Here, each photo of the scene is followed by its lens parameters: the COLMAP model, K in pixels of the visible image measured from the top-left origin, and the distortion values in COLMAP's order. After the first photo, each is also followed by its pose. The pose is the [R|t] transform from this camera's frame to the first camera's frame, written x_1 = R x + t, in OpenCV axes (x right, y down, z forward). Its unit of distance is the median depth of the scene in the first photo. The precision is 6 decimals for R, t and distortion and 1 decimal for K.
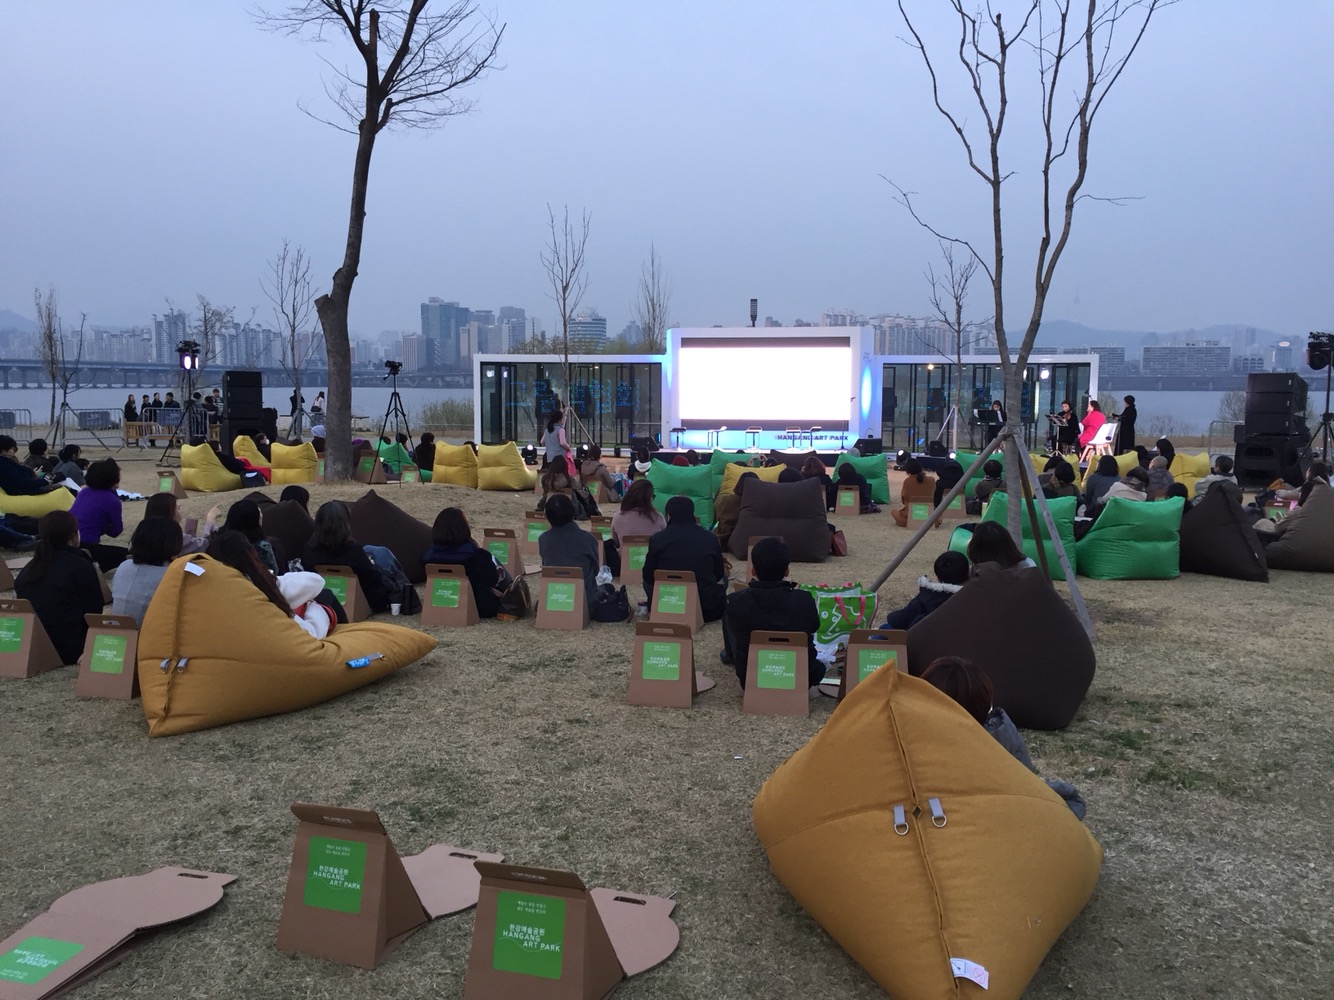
lens RADIAL K [[1132.6, 0, 663.6], [0, 1132.6, 507.4], [0, 0, 1]] dist [0.084907, -0.110164]
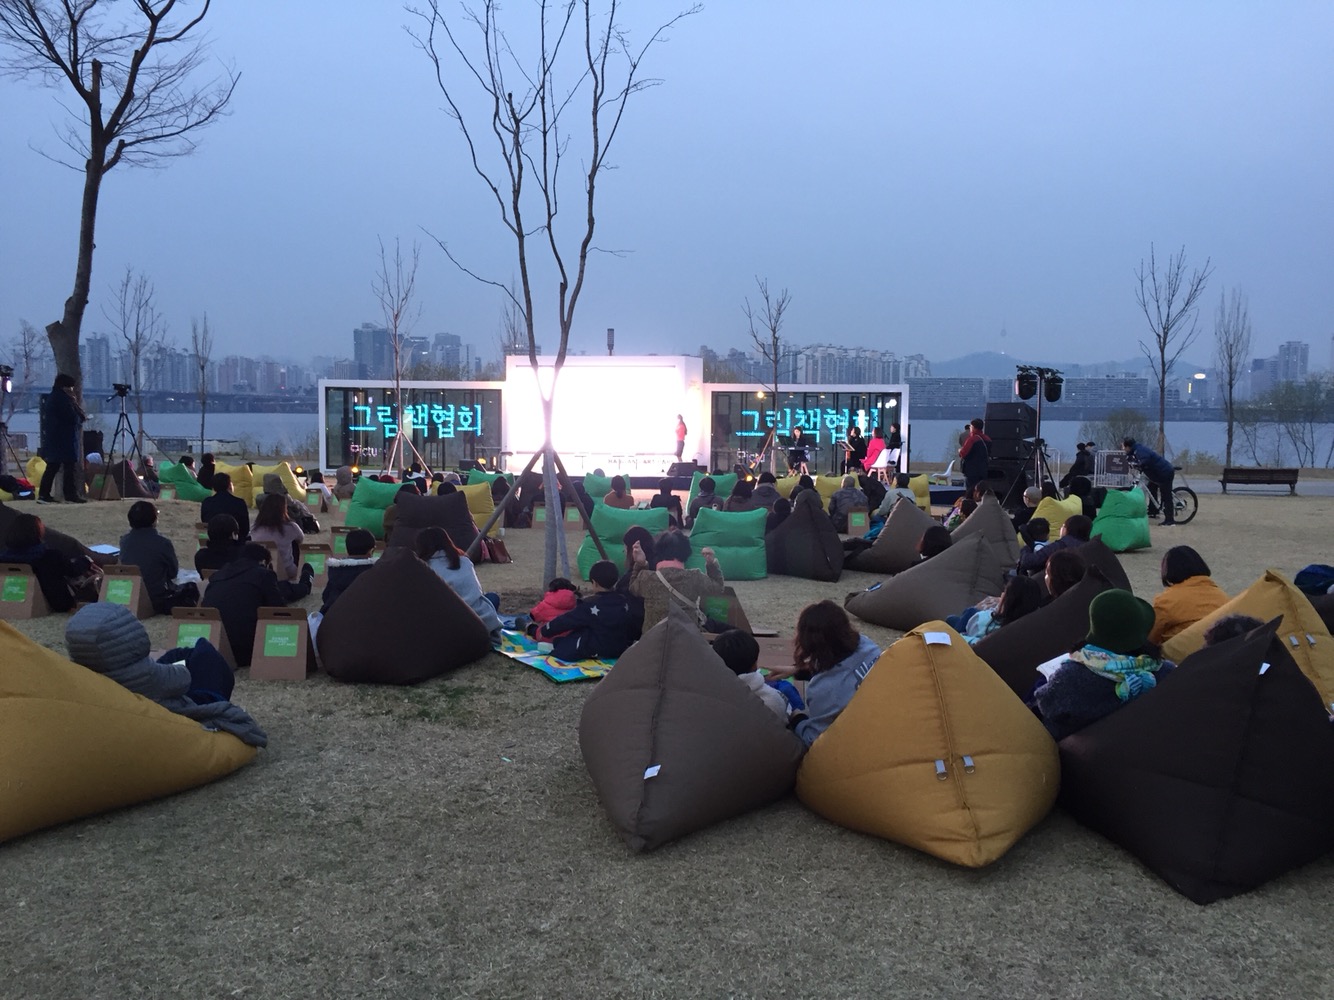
lens RADIAL K [[1137.0, 0, 667.0], [0, 1137.0, 500.0], [0, 0, 1]] dist [0.094614, -0.125458]
pose [[0.998709, 0.000779, 0.050799, 0.200835], [0.000796, 0.999520, -0.030982, 0.012201], [-0.050798, 0.030983, 0.998228, -0.086886]]
